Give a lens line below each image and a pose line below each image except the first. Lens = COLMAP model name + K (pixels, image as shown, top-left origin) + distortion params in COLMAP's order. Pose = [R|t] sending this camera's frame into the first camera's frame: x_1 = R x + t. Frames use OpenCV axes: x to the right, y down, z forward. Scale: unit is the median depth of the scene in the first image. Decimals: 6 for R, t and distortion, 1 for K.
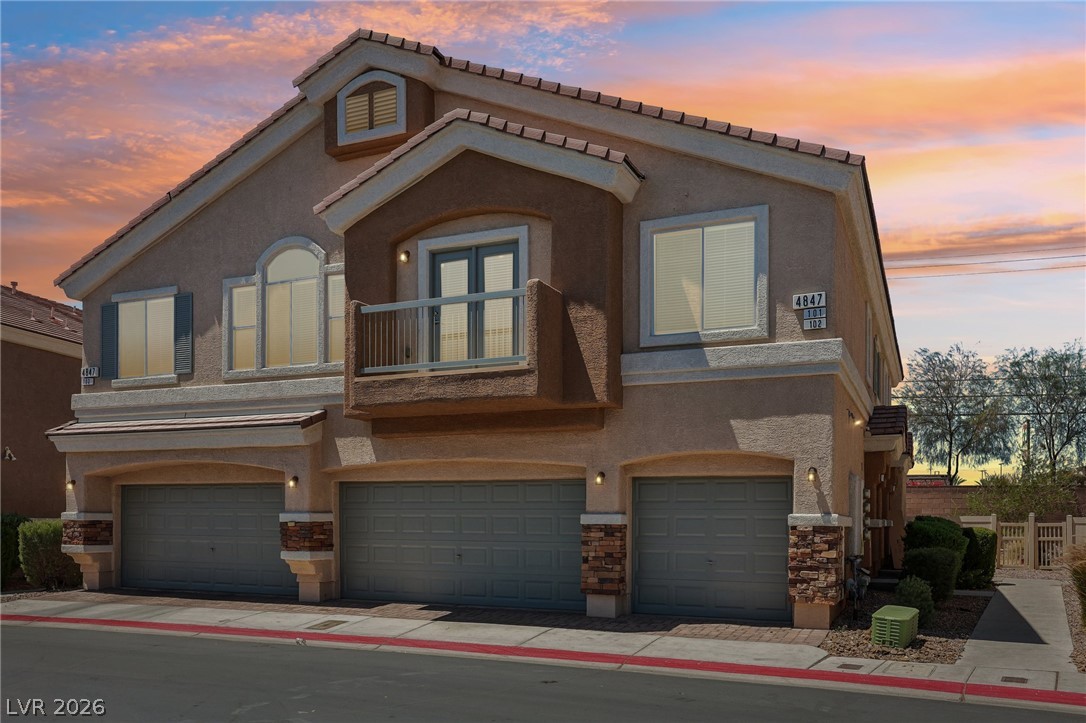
lens RADIAL K [[859.7, 0, 543.0], [0, 859.7, 365.7], [0, 0, 1]] dist [0.000528, 0.000699]
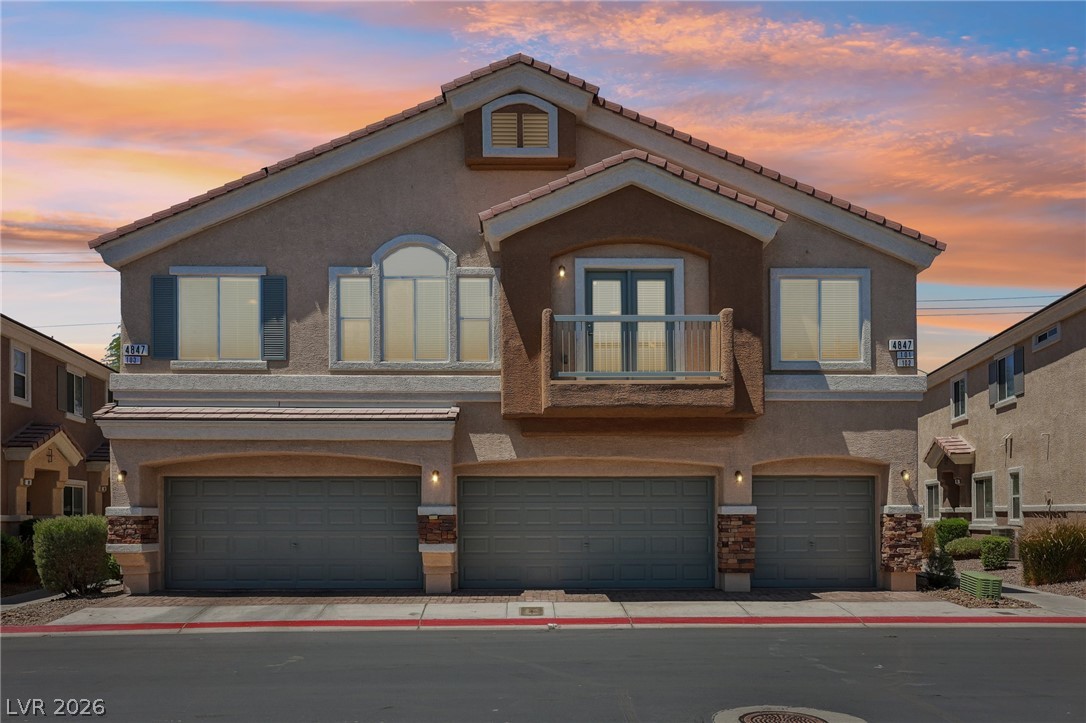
lens RADIAL K [[801.0, 0, 543.0], [0, 801.0, 357.8], [0, 0, 1]] dist [0.003567, 0.000358]
pose [[0.907736, 0.071610, 0.413386, -0.597137], [-0.066438, 0.997428, -0.026895, 0.012374], [-0.414248, -0.003051, 0.910159, 0.080740]]
